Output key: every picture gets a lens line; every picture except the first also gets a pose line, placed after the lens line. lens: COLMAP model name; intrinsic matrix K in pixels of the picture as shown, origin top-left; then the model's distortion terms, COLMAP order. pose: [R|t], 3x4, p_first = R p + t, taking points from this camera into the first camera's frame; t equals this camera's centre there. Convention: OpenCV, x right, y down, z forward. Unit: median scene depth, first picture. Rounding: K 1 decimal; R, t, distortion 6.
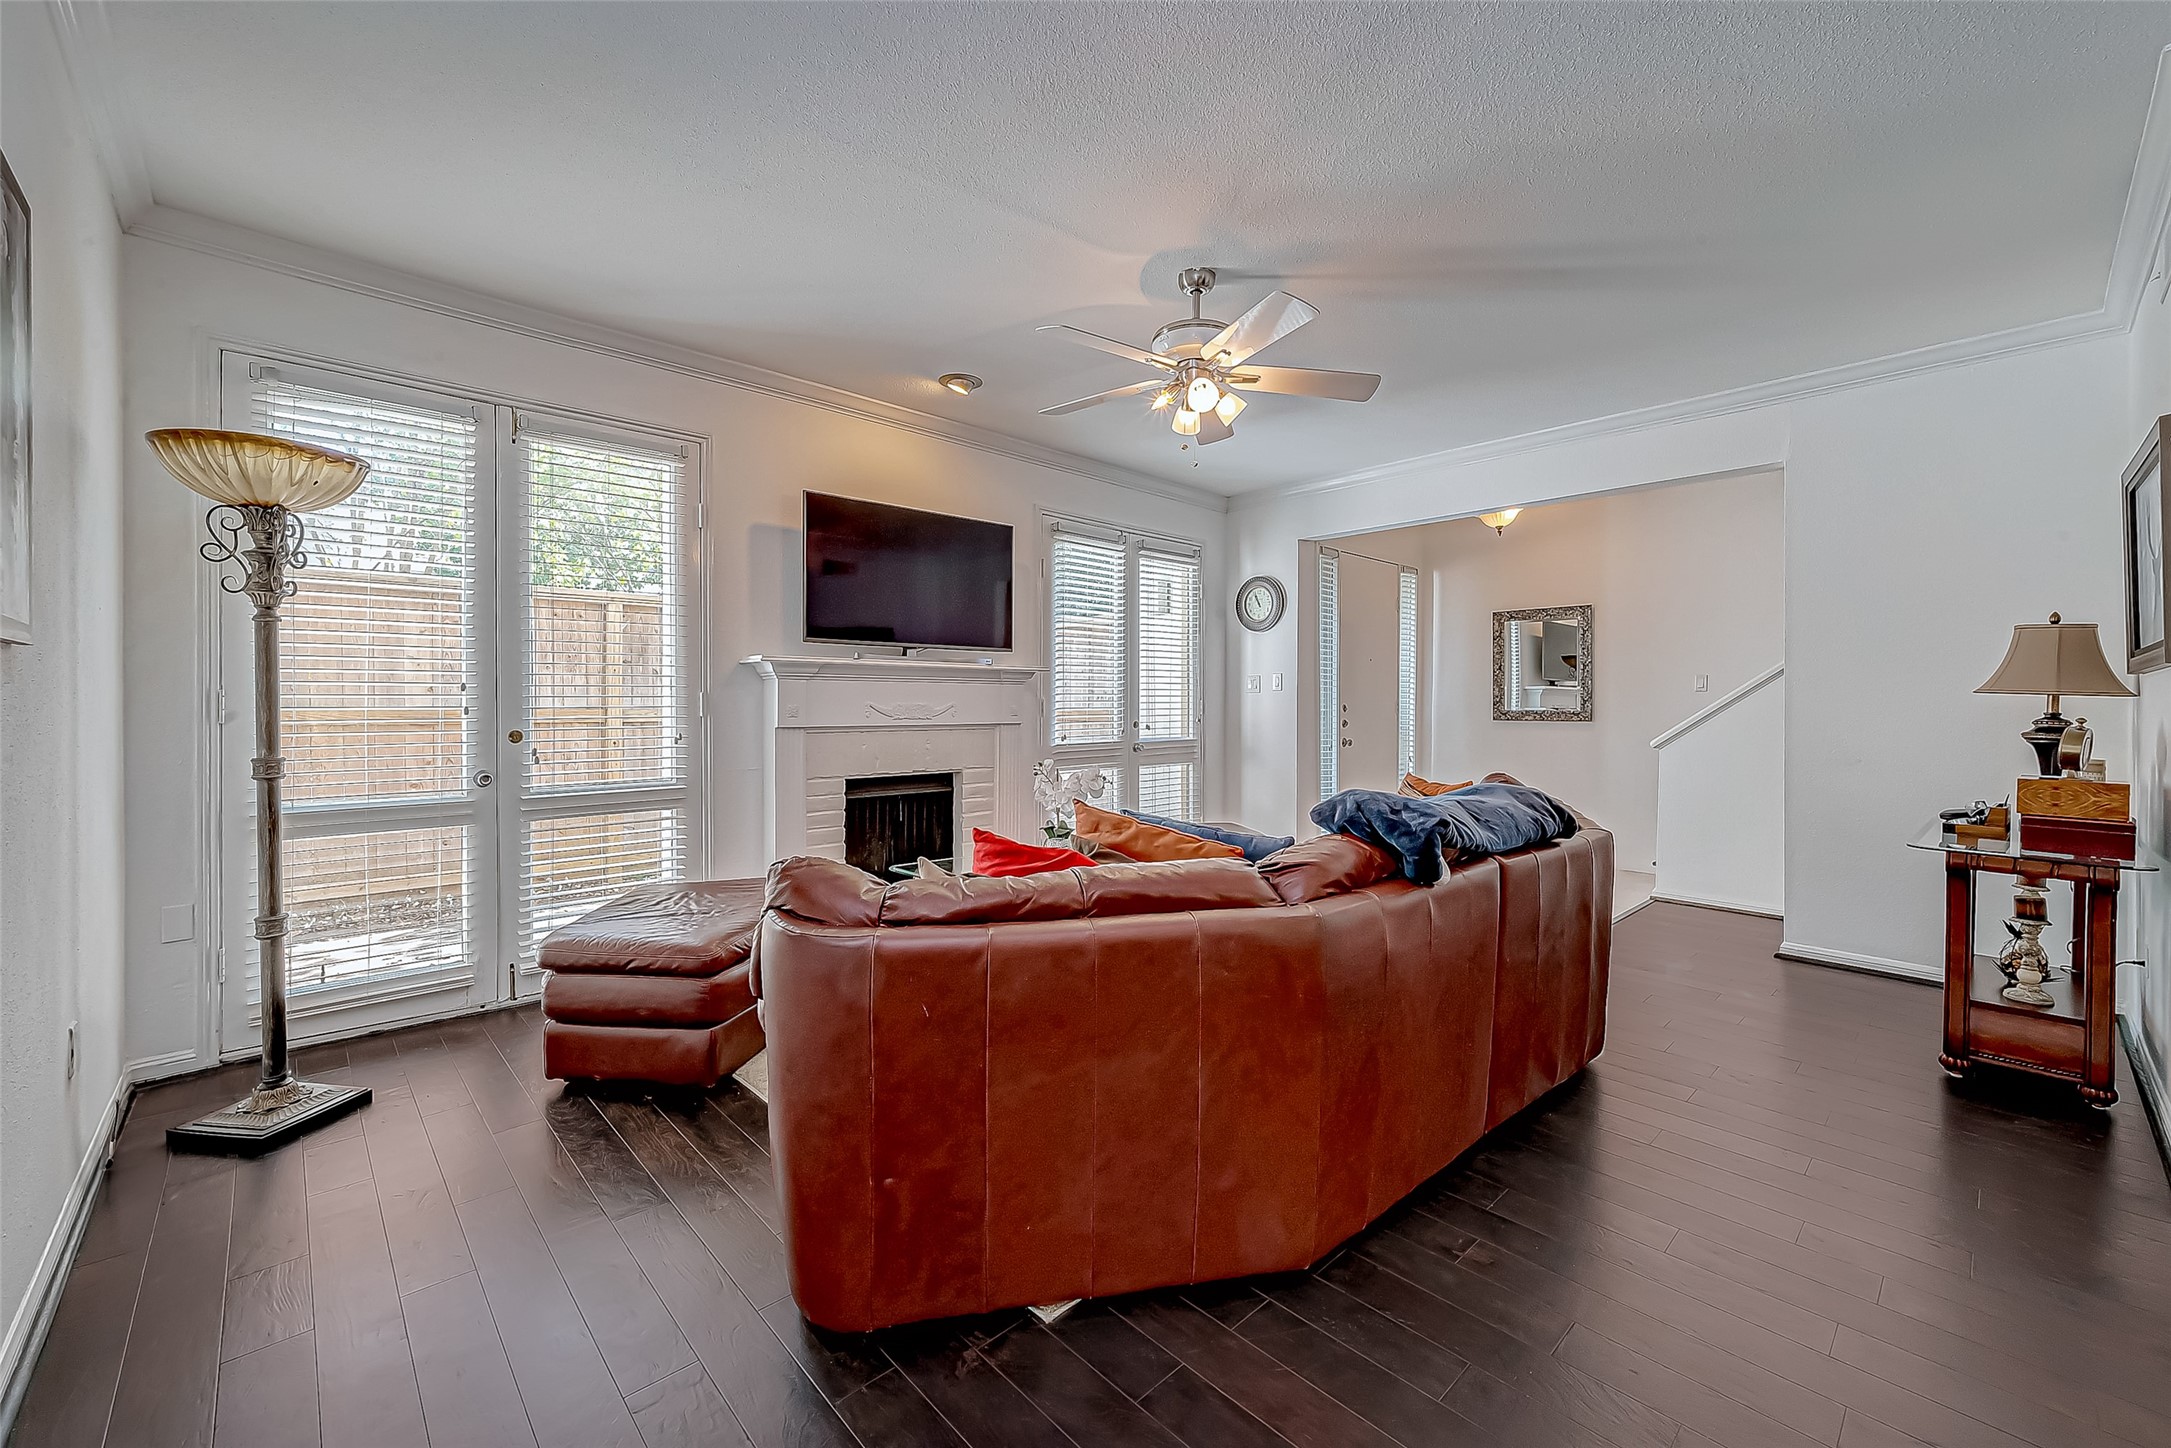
lens RADIAL K [[861.4, 0, 1090.2], [0, 861.4, 694.9], [0, 0, 1]] dist [-0.000326, -0.000077]
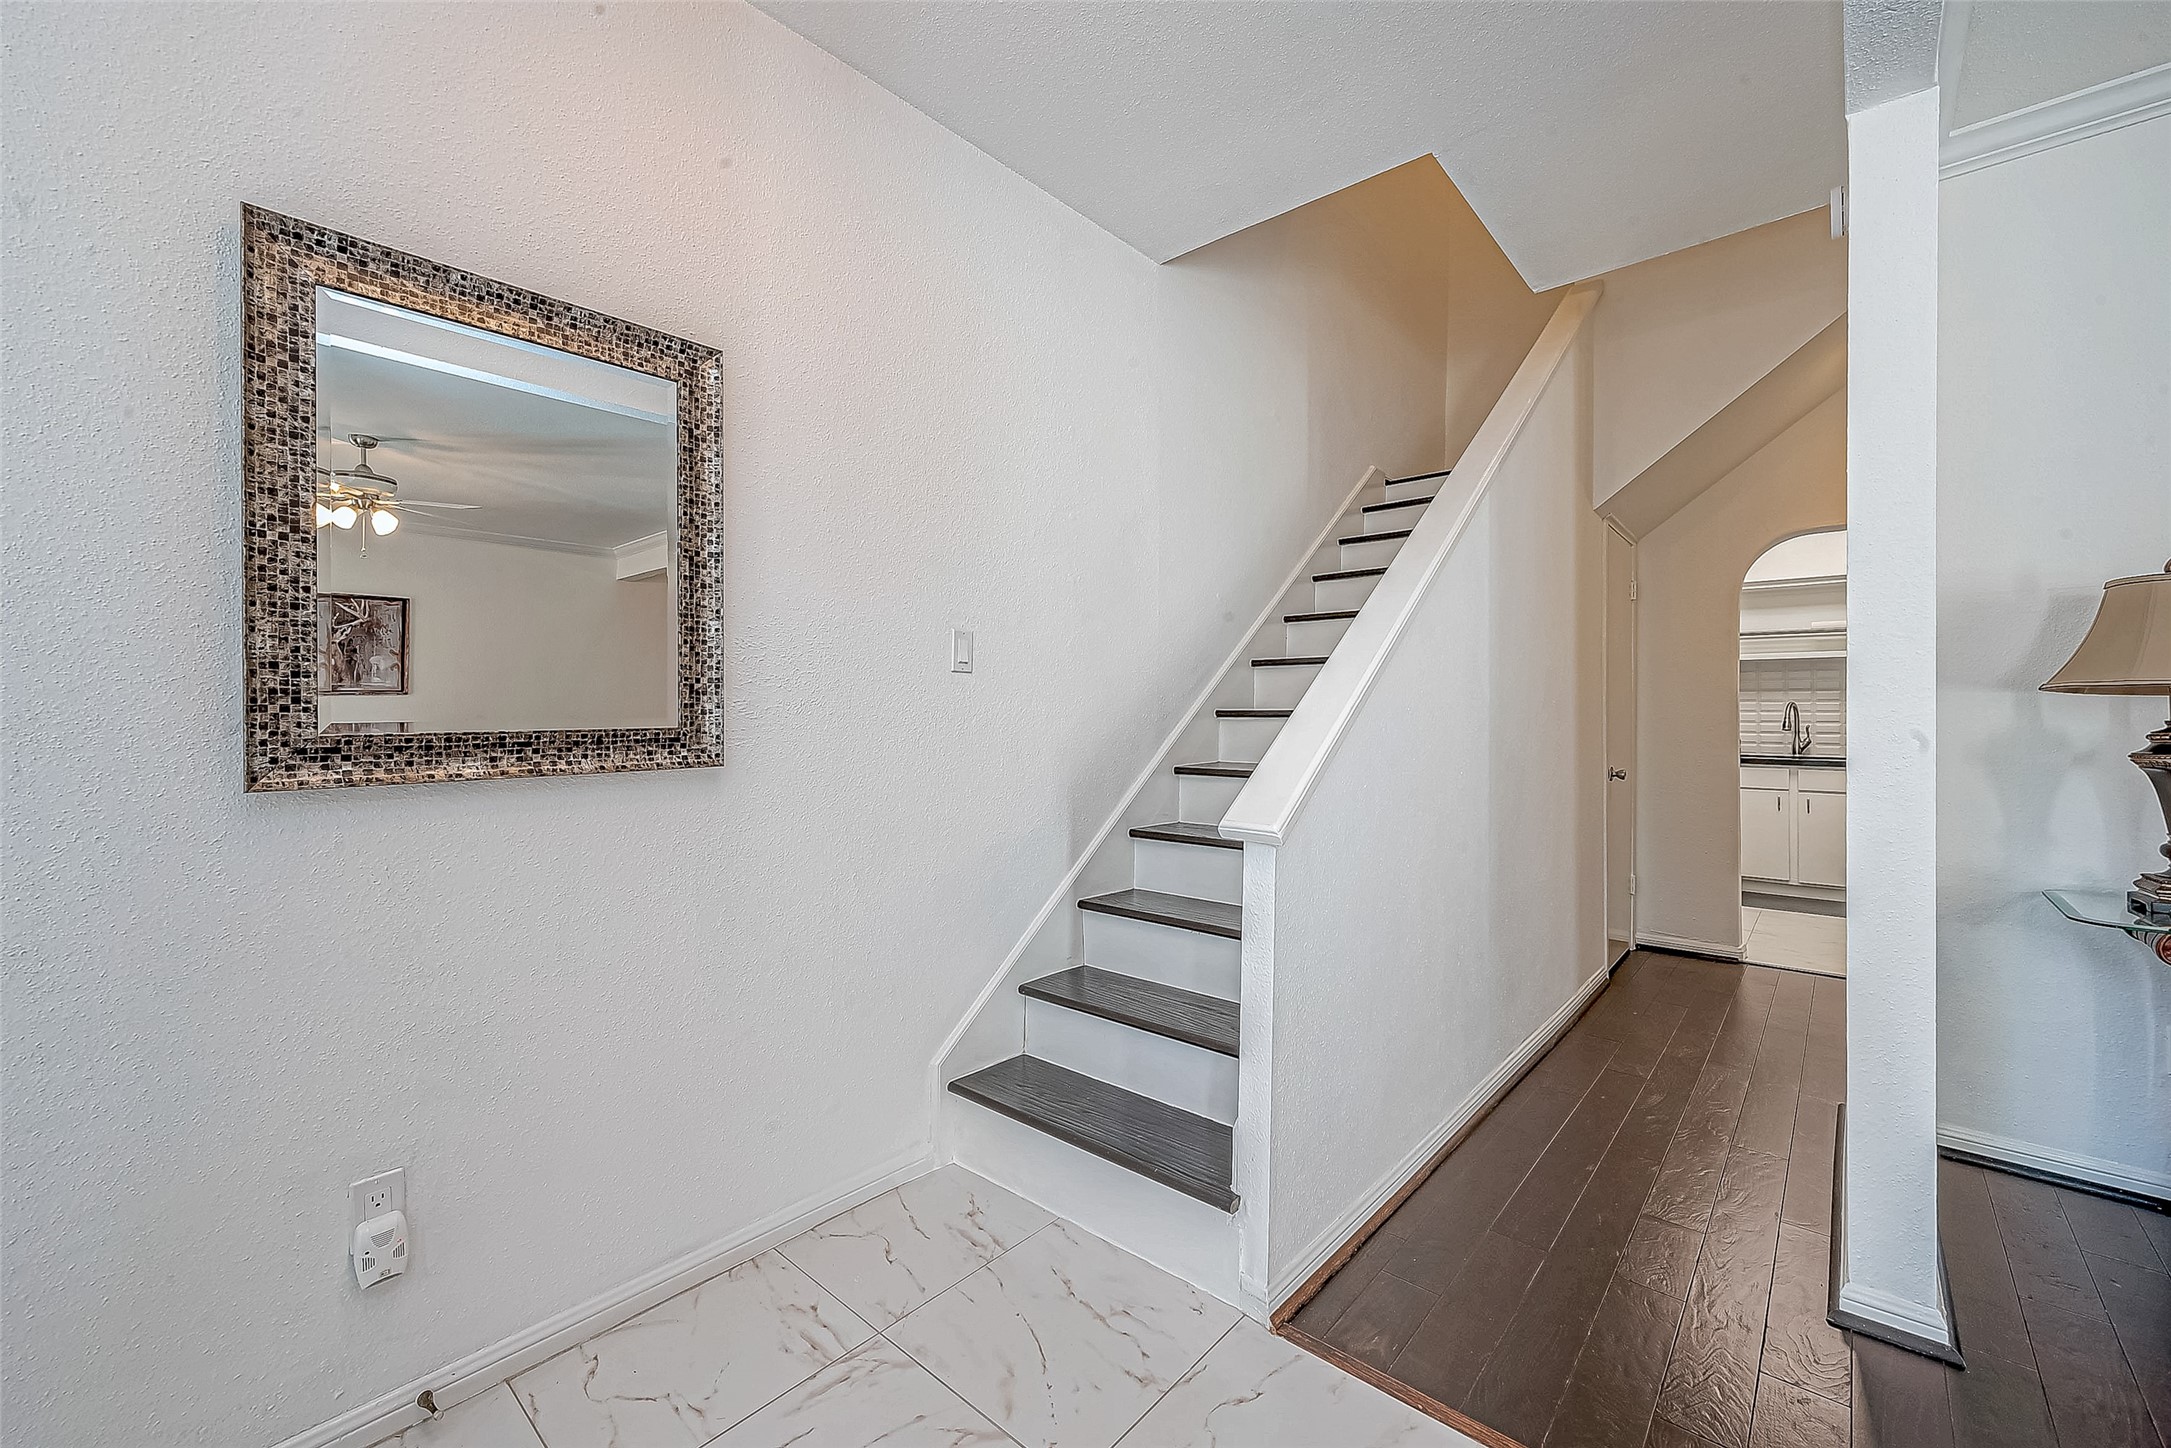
lens RADIAL K [[900.9, 0, 1106.2], [0, 900.9, 707.3], [0, 0, 1]] dist [0.000050, -0.000298]
pose [[-0.117064, -0.004783, 0.993113, 0.259427], [-0.011230, 0.999931, 0.003492, 0.008242], [-0.993061, -0.010744, -0.117110, 0.847555]]
